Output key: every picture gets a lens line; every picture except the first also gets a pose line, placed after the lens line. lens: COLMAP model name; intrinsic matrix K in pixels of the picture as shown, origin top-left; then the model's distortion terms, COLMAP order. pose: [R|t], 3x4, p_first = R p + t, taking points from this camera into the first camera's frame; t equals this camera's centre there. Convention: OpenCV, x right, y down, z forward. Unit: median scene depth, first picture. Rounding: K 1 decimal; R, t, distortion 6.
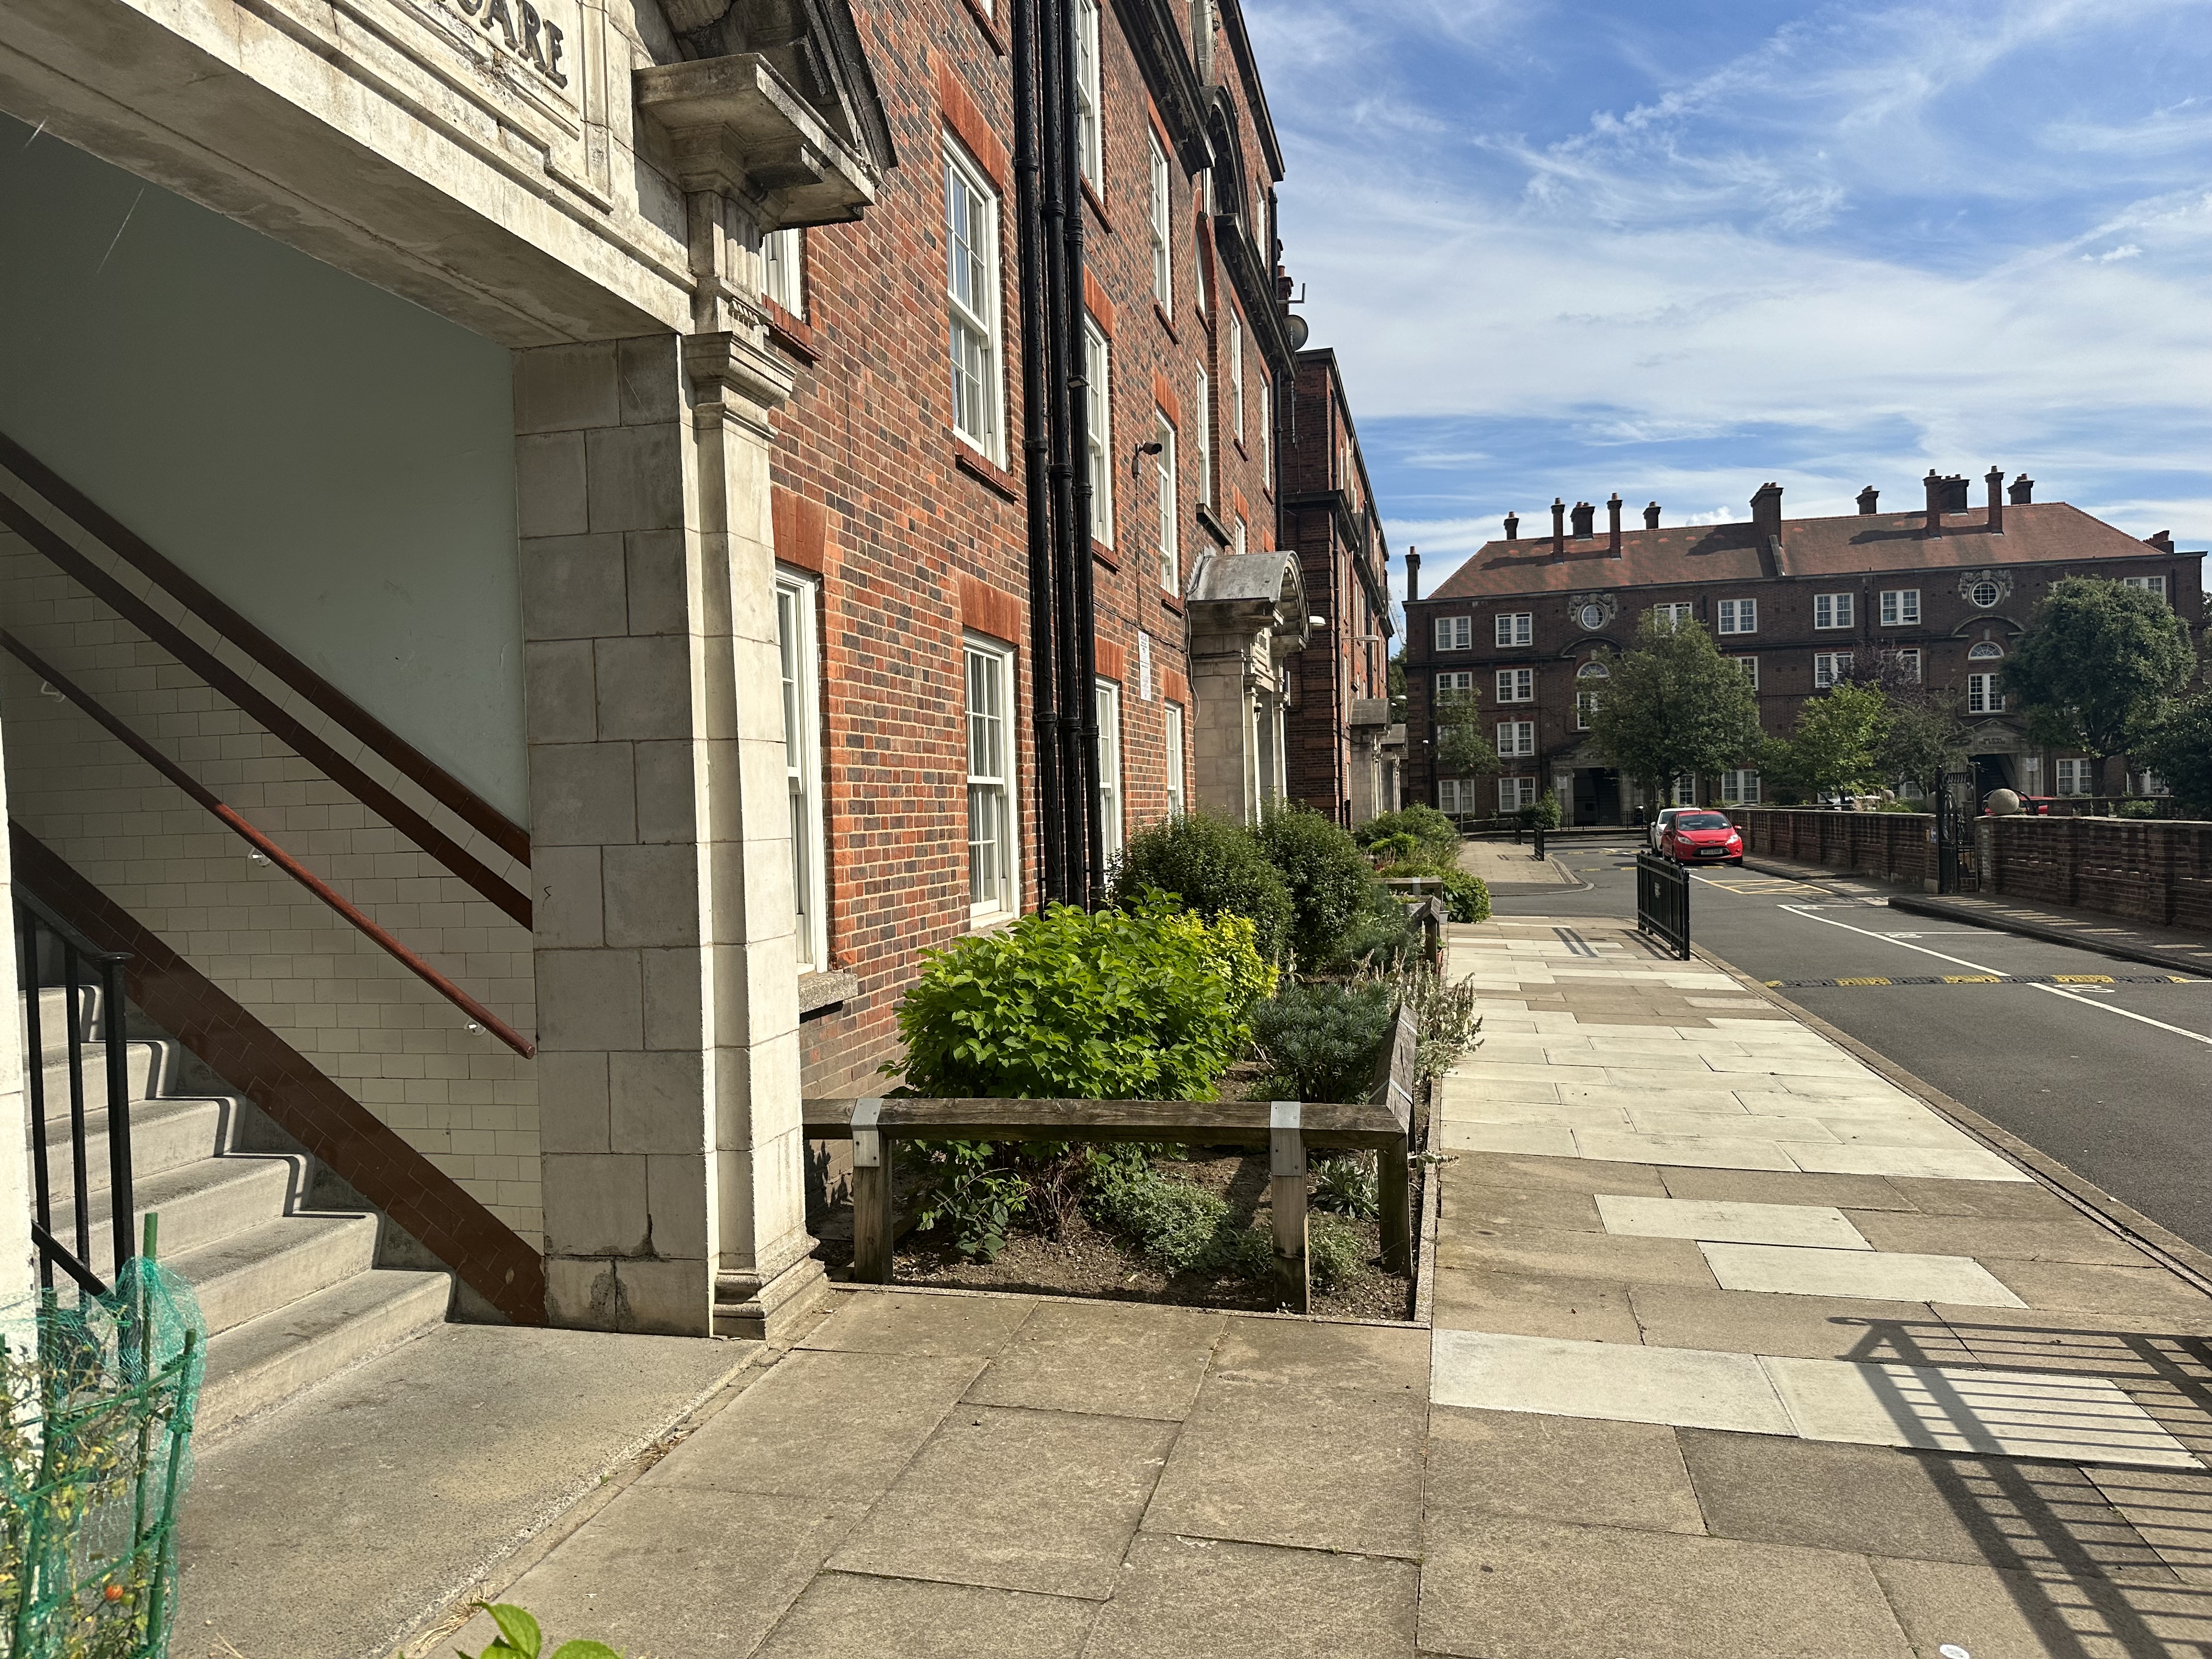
lens RADIAL K [[1528.6, 0, 1078.8], [0, 1528.6, 871.5], [0, 0, 1]] dist [0.063227, -0.082461]
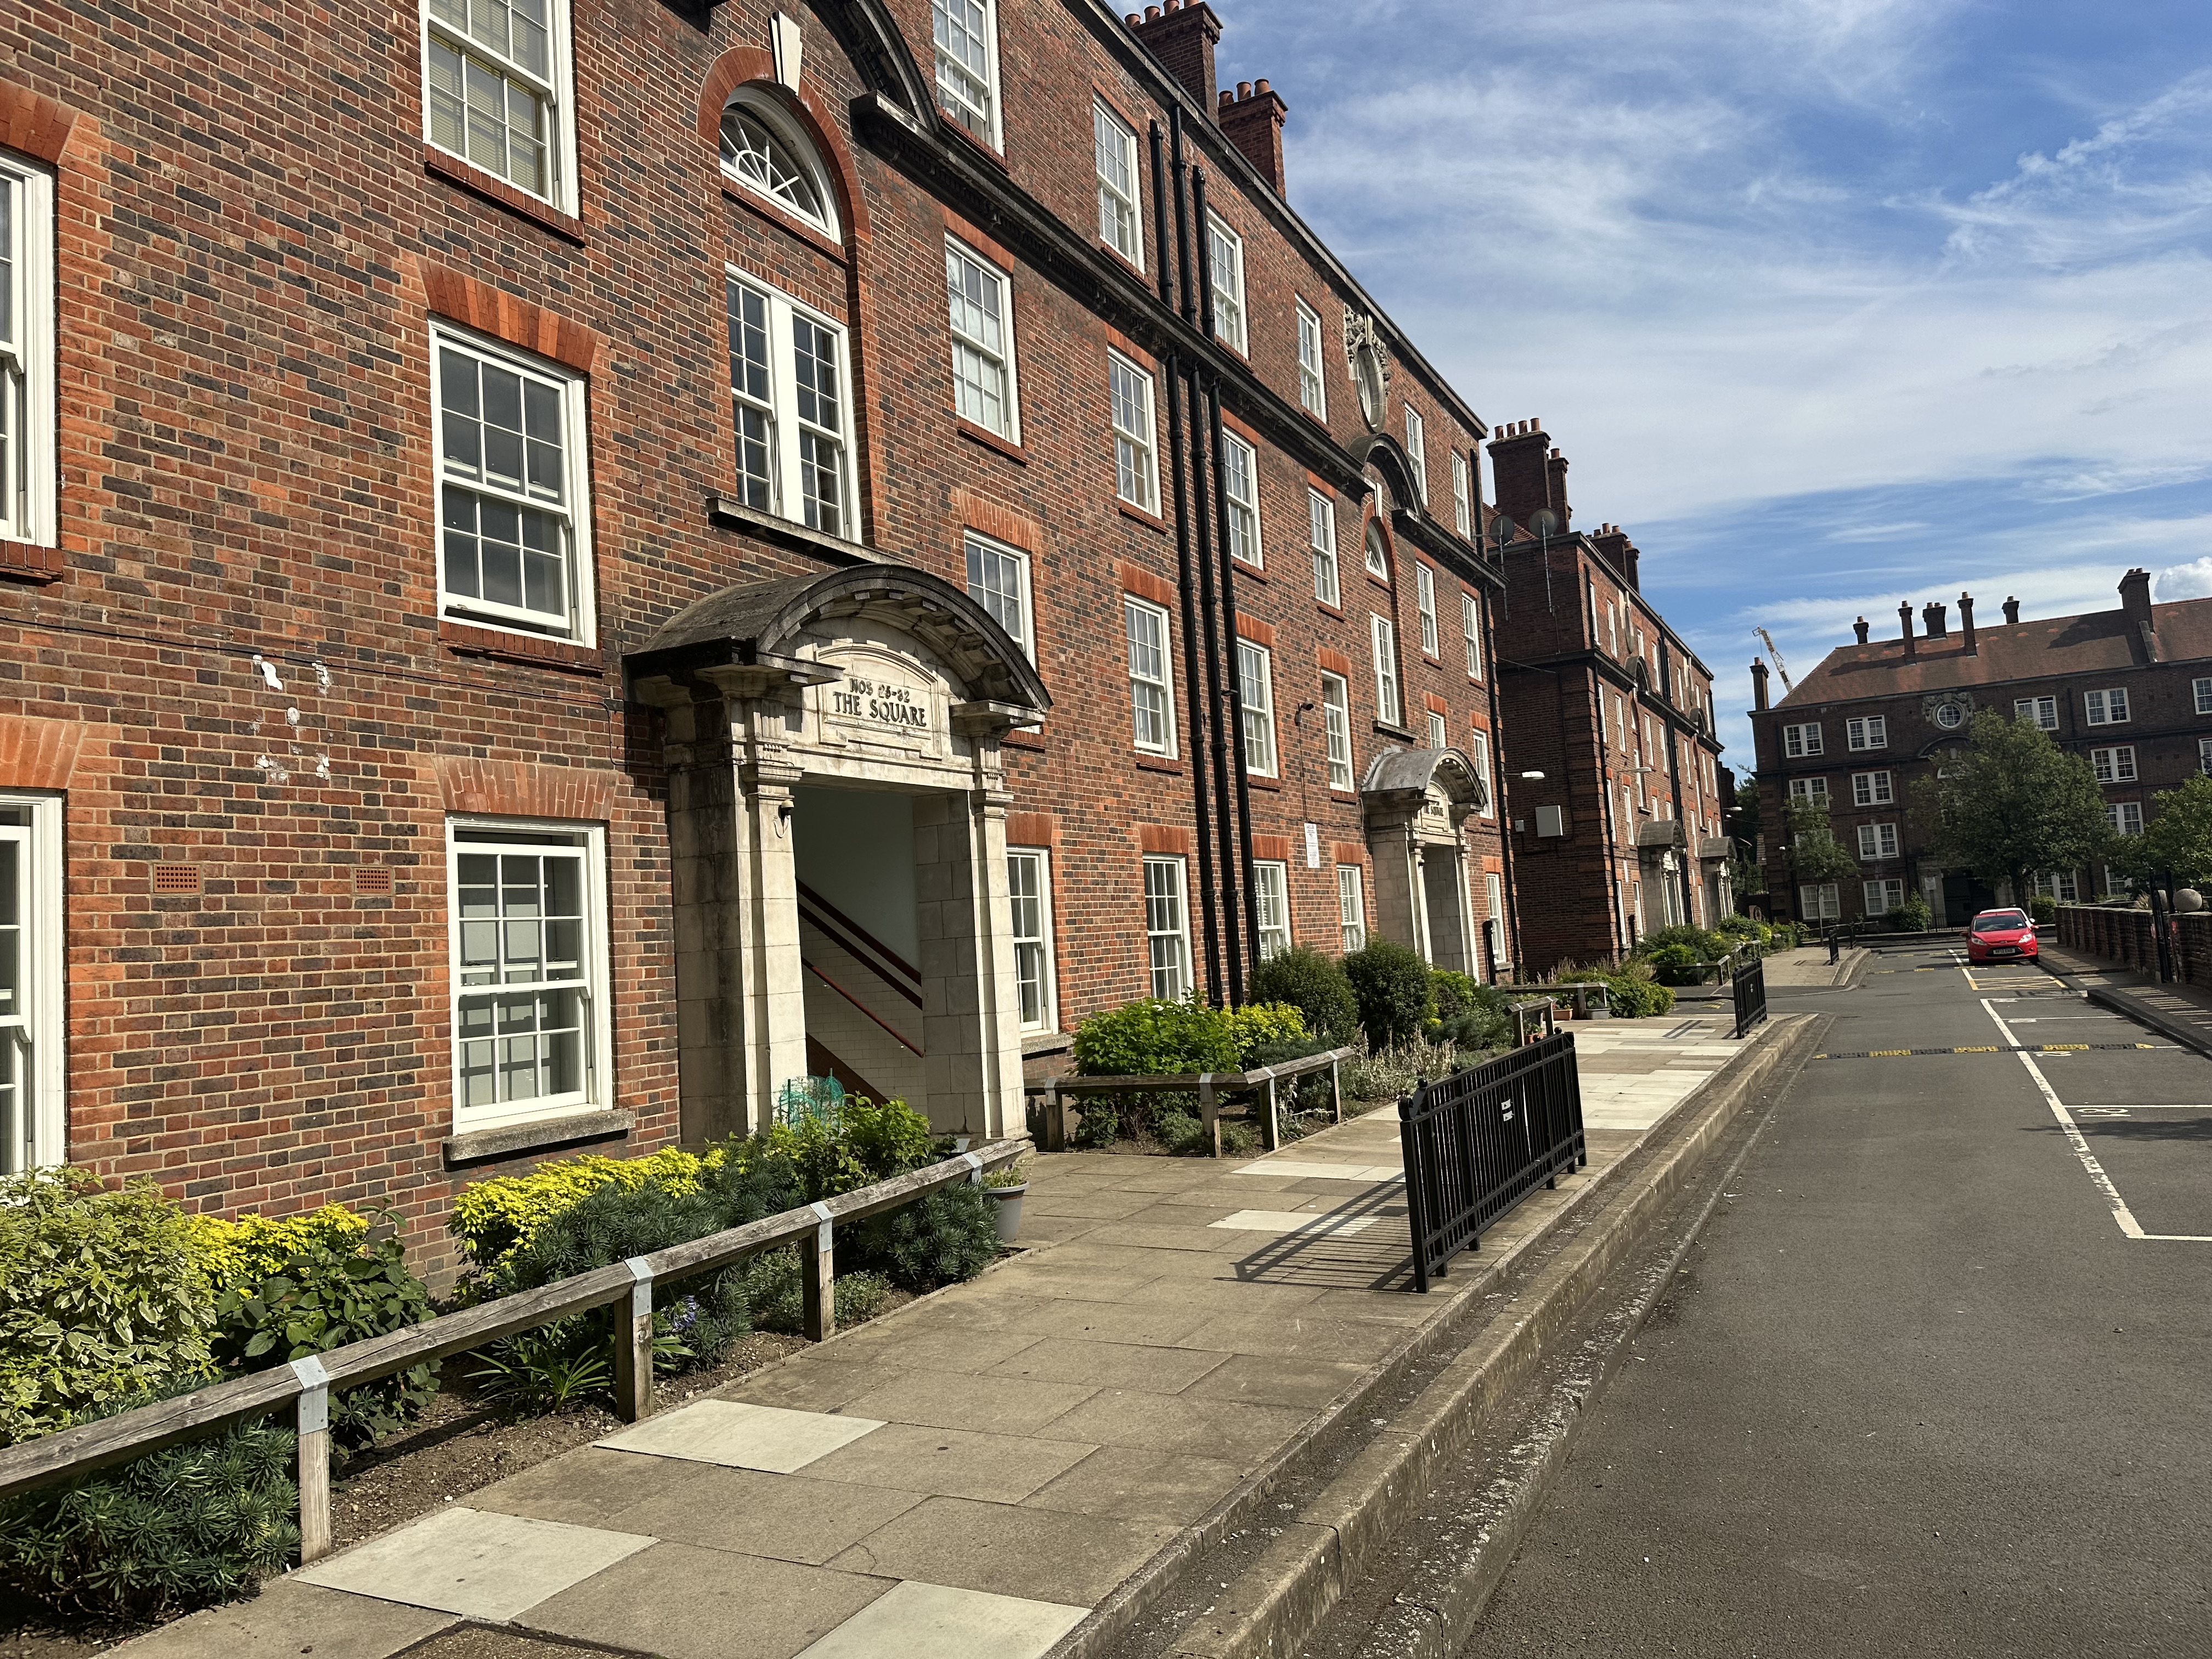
lens RADIAL K [[1528.6, 0, 1085.7], [0, 1528.6, 828.6], [0, 0, 1]] dist [0.063227, -0.082461]
pose [[0.967729, -0.052955, -0.246365, 0.294249], [0.026470, 0.993623, -0.109598, 0.012272], [0.250598, 0.099540, 0.962960, -0.754115]]
